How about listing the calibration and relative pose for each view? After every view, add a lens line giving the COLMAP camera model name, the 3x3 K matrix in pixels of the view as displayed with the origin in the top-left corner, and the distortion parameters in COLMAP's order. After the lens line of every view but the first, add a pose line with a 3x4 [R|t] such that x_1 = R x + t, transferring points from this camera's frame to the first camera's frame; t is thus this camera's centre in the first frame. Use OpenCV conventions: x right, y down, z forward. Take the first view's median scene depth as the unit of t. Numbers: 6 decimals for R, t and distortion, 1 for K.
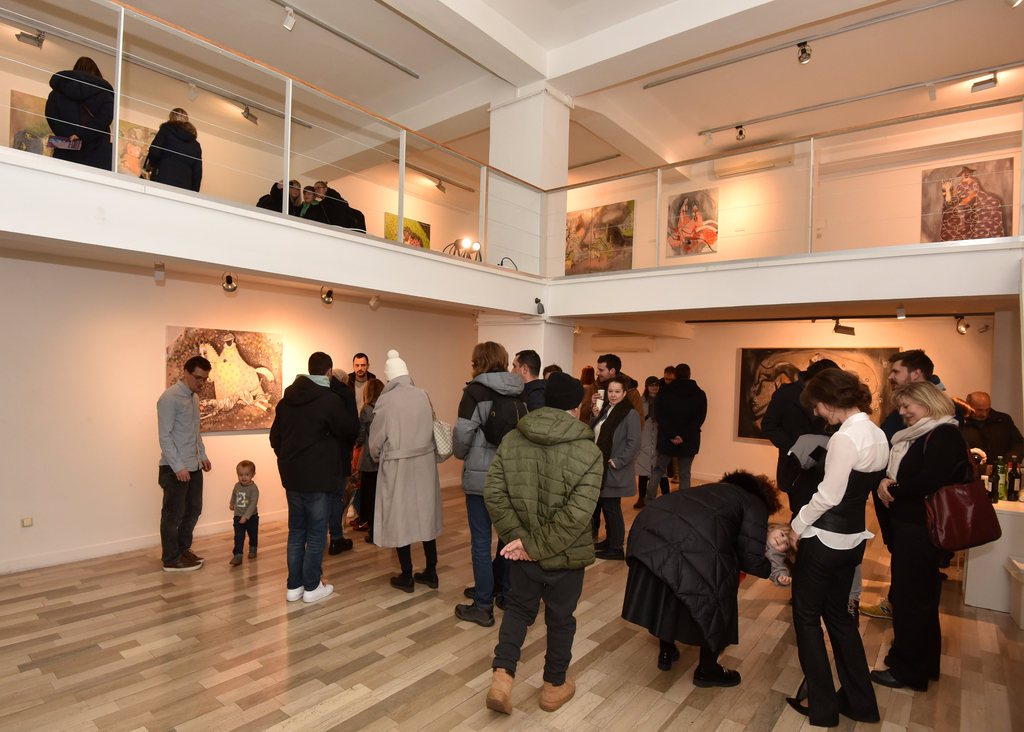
lens RADIAL K [[561.2, 0, 434.9], [0, 561.2, 370.9], [0, 0, 1]] dist [-0.023127, -0.001012]
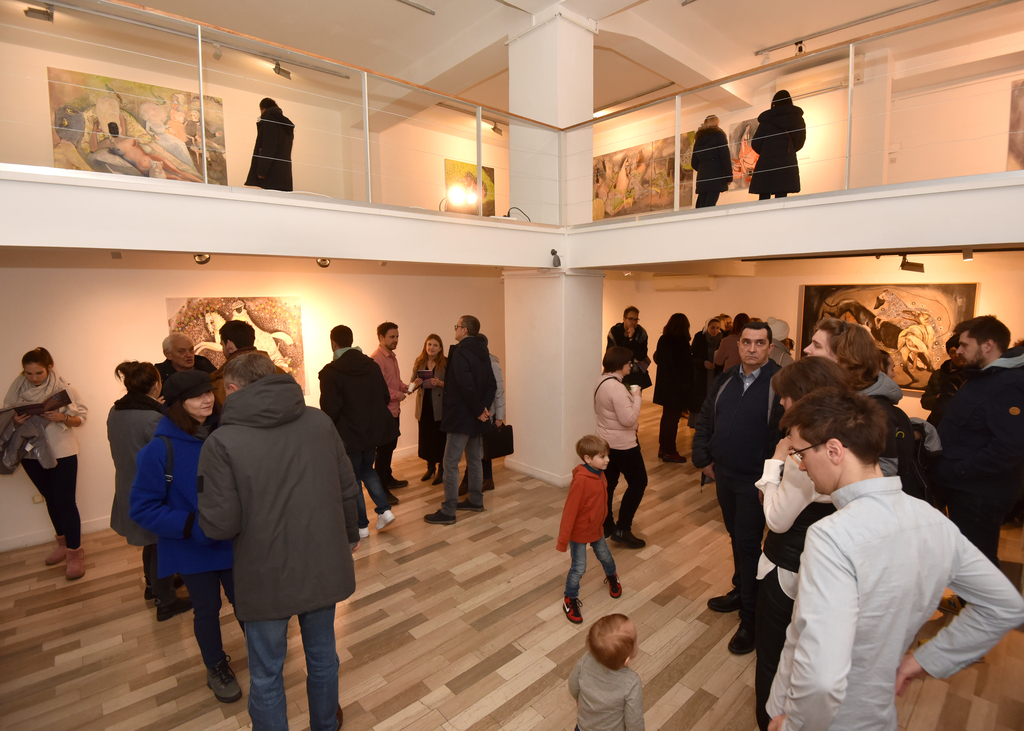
lens RADIAL K [[496.9, 0, 514.4], [0, 496.9, 341.2], [0, 0, 1]] dist [-0.034206, -0.000474]
pose [[0.995343, -0.025910, -0.092848, 0.170506], [0.034306, 0.995351, 0.089998, -0.049007], [0.090084, -0.092764, 0.991605, 0.150510]]
